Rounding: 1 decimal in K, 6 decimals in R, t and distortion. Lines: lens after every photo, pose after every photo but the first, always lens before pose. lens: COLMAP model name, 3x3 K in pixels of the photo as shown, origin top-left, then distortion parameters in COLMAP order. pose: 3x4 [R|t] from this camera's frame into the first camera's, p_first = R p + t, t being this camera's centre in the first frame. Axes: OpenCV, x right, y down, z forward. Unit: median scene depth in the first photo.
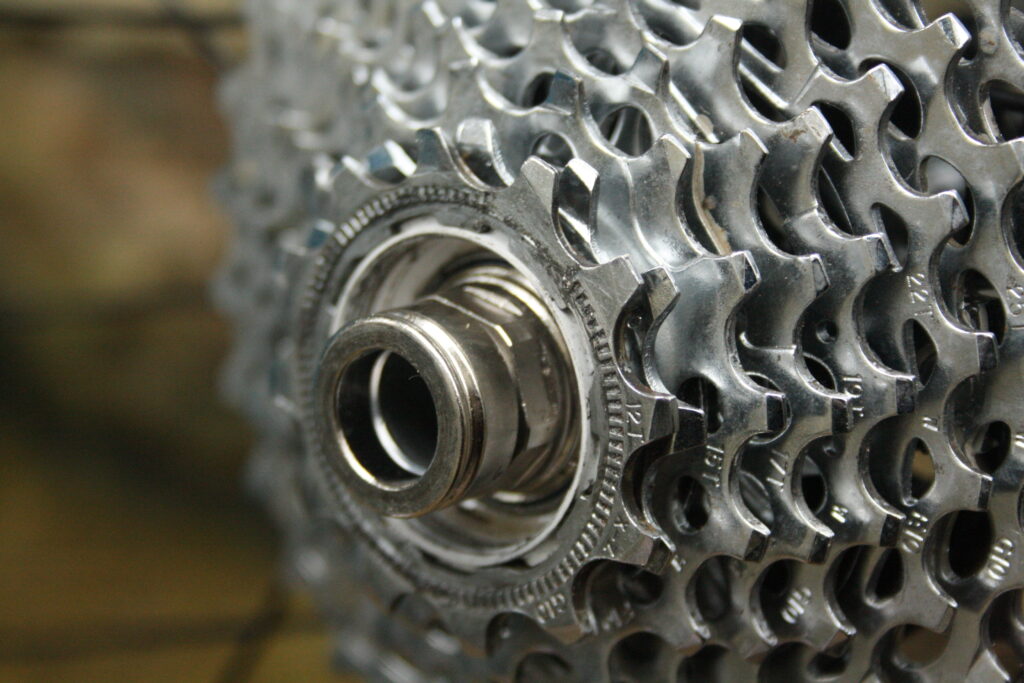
lens RADIAL K [[2635.8, 0, 511.3], [0, 2635.8, 342.2], [0, 0, 1]] dist [1.254685, 0.000000]
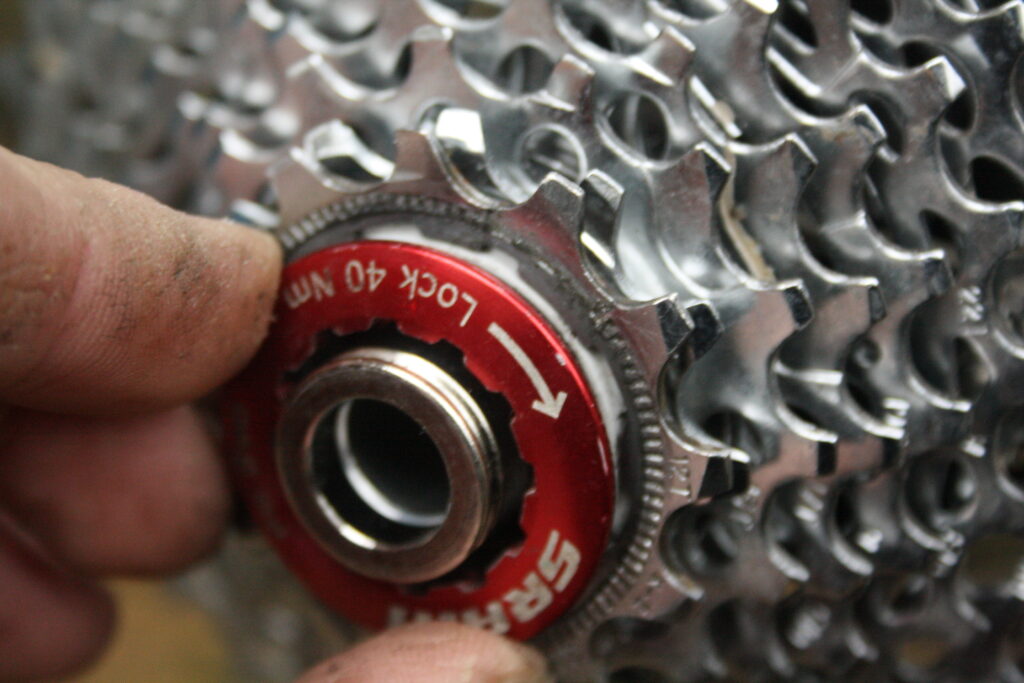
lens RADIAL K [[2635.8, 0, 511.6], [0, 2635.8, 341.9], [0, 0, 1]] dist [1.254685, 0.000000]
pose [[0.947059, -0.082565, 0.310261, -0.273692], [-0.007483, 0.960428, 0.278426, -0.255815], [-0.320972, -0.266008, 0.908965, 0.212949]]
